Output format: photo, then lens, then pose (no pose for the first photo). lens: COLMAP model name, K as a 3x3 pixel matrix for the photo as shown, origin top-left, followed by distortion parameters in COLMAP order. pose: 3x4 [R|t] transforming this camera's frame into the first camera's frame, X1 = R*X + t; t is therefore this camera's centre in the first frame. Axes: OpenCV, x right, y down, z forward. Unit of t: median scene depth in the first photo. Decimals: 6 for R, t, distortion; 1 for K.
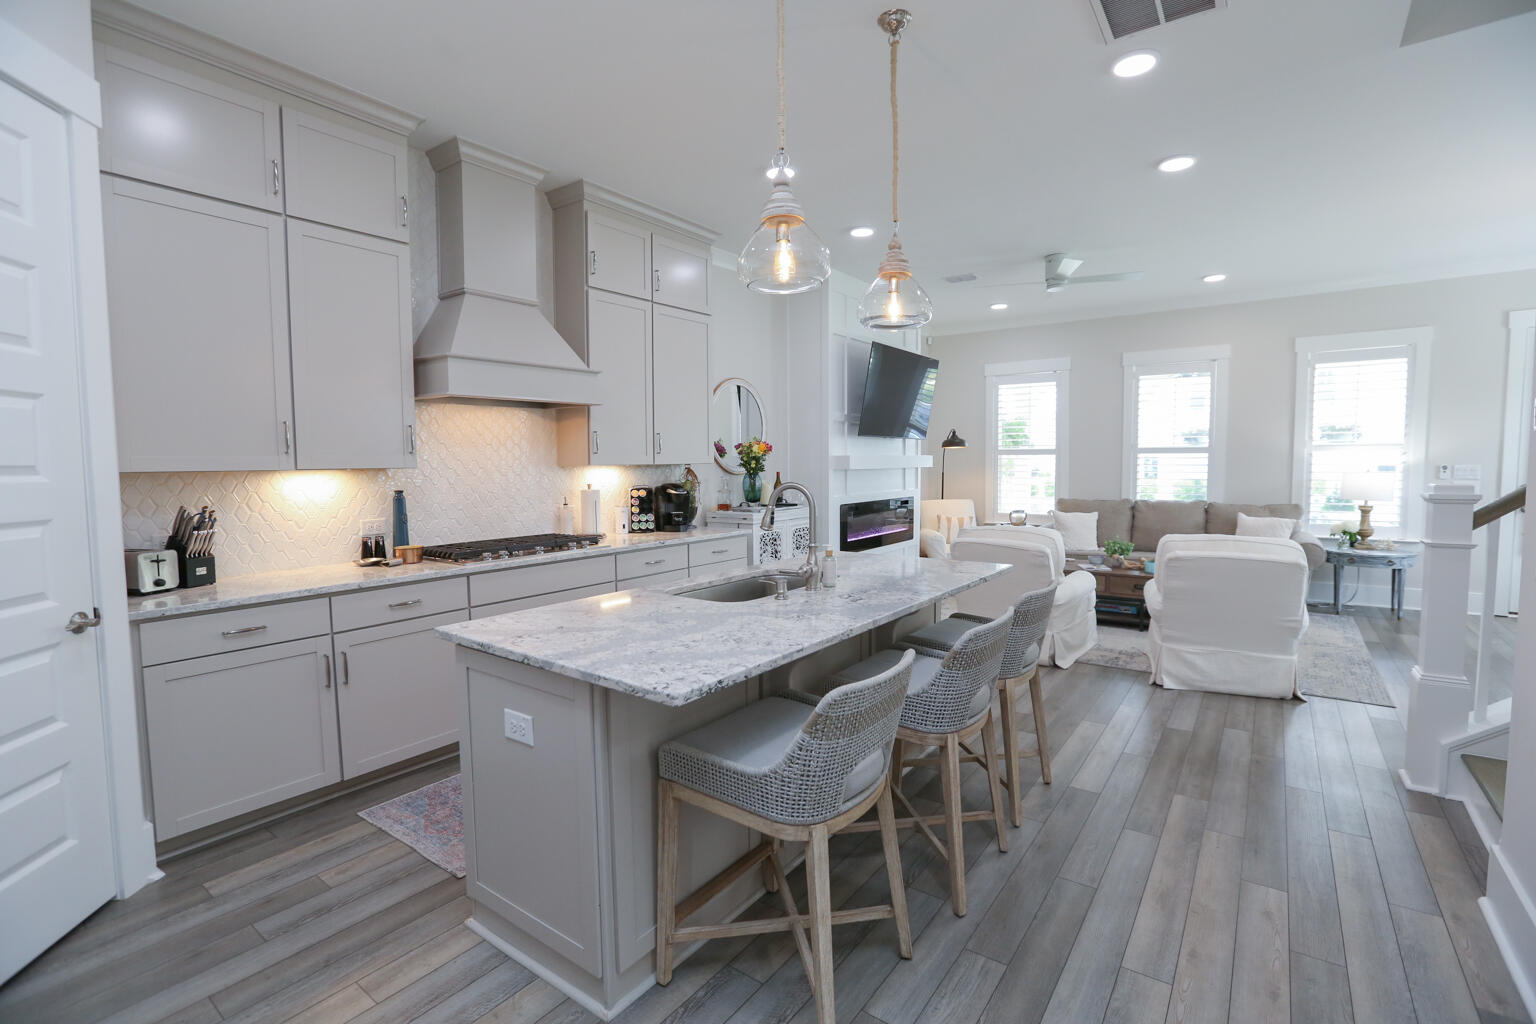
lens RADIAL K [[702.6, 0, 761.9], [0, 702.6, 507.6], [0, 0, 1]] dist [-0.048337, 0.015916]
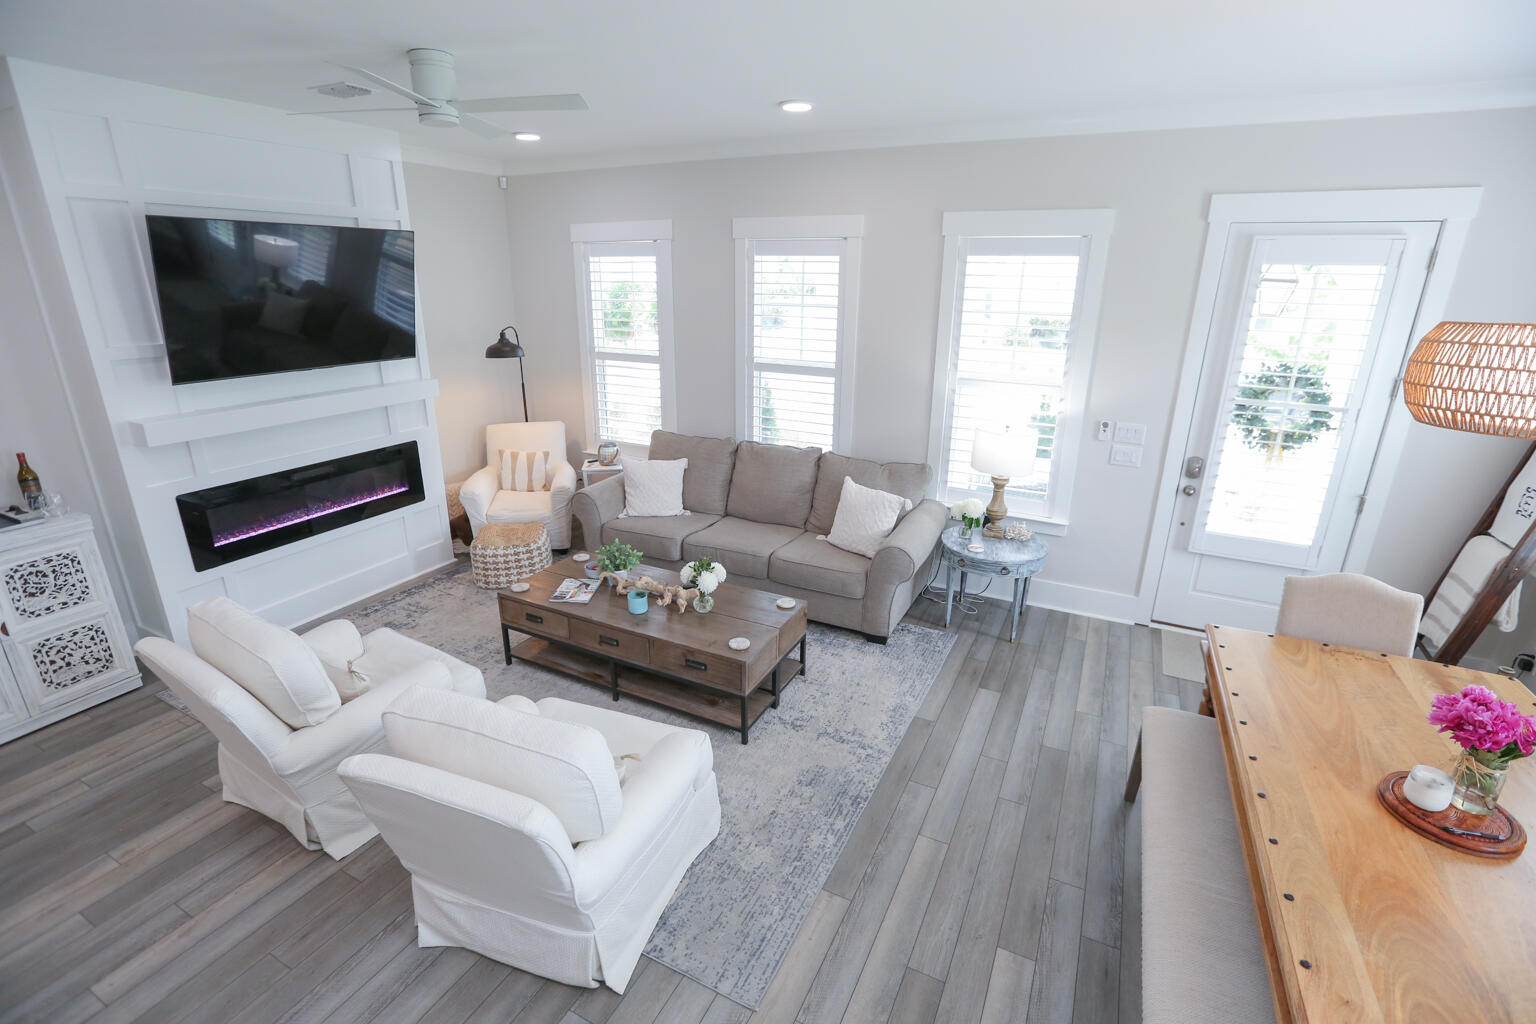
lens RADIAL K [[702.6, 0, 764.3], [0, 702.6, 508.1], [0, 0, 1]] dist [-0.048337, 0.015916]
pose [[0.985340, -0.034506, 0.167074, 0.825240], [-0.008688, 0.967911, 0.251143, -0.235212], [-0.170378, -0.248913, 0.953422, 0.548239]]
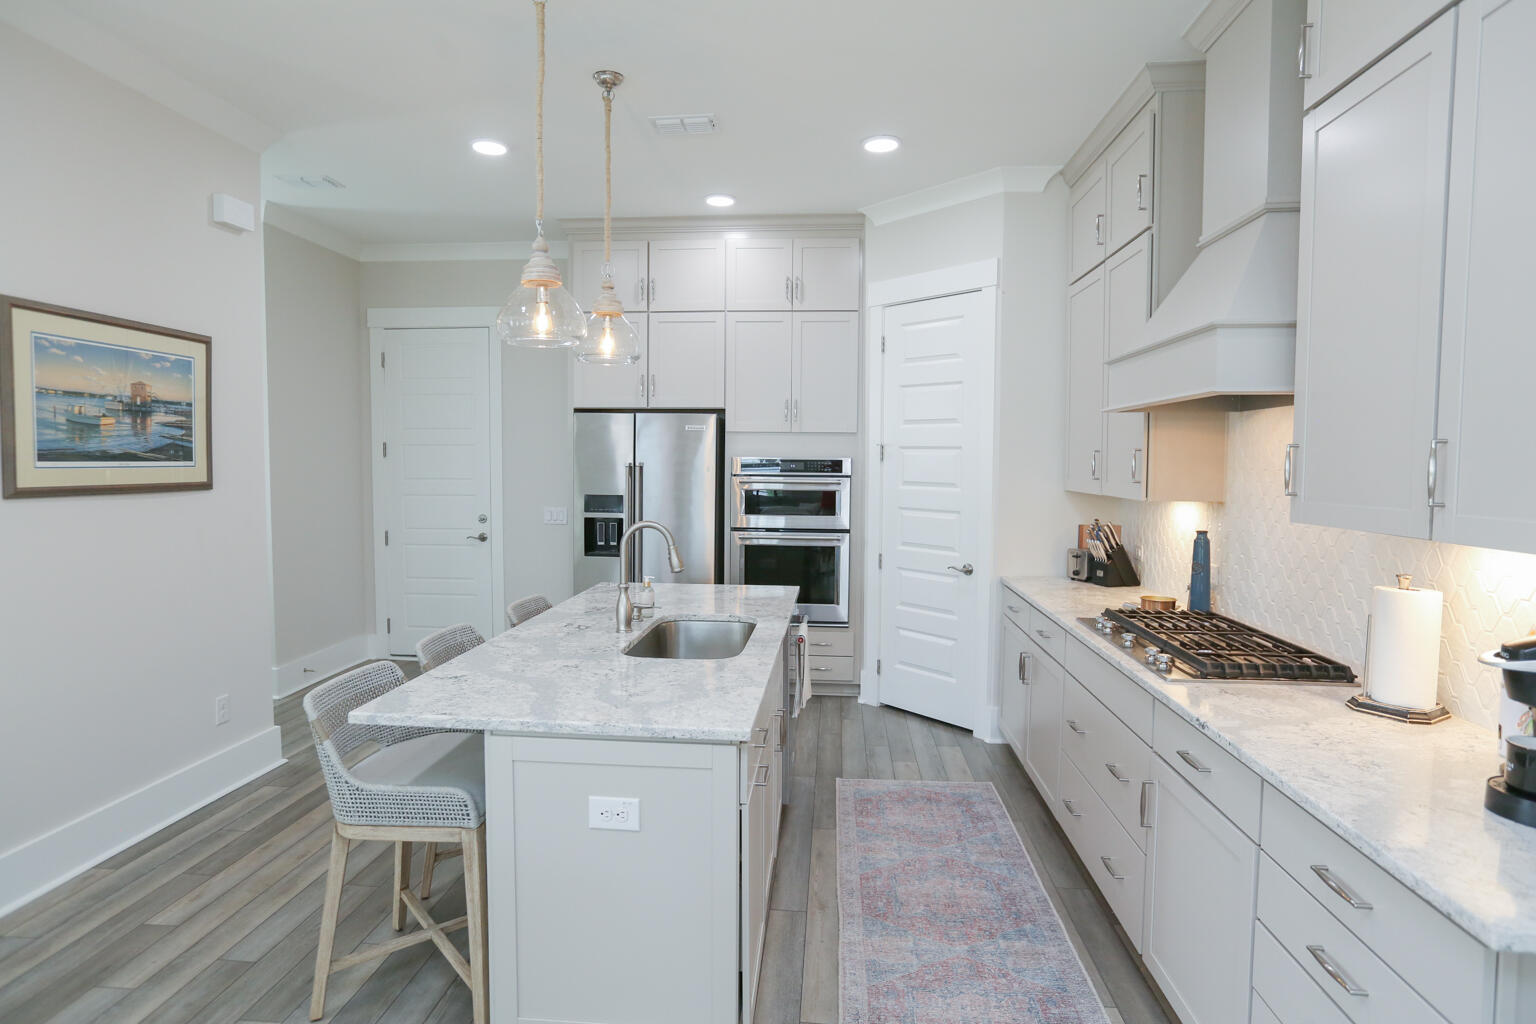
lens RADIAL K [[841.5, 0, 764.6], [0, 841.5, 509.3], [0, 0, 1]] dist [-0.035755, 0.021952]
pose [[-0.850066, 0.036290, -0.525424, 0.347652], [-0.033216, 0.991943, 0.122250, -0.134860], [0.525628, 0.121373, -0.842012, 1.403408]]
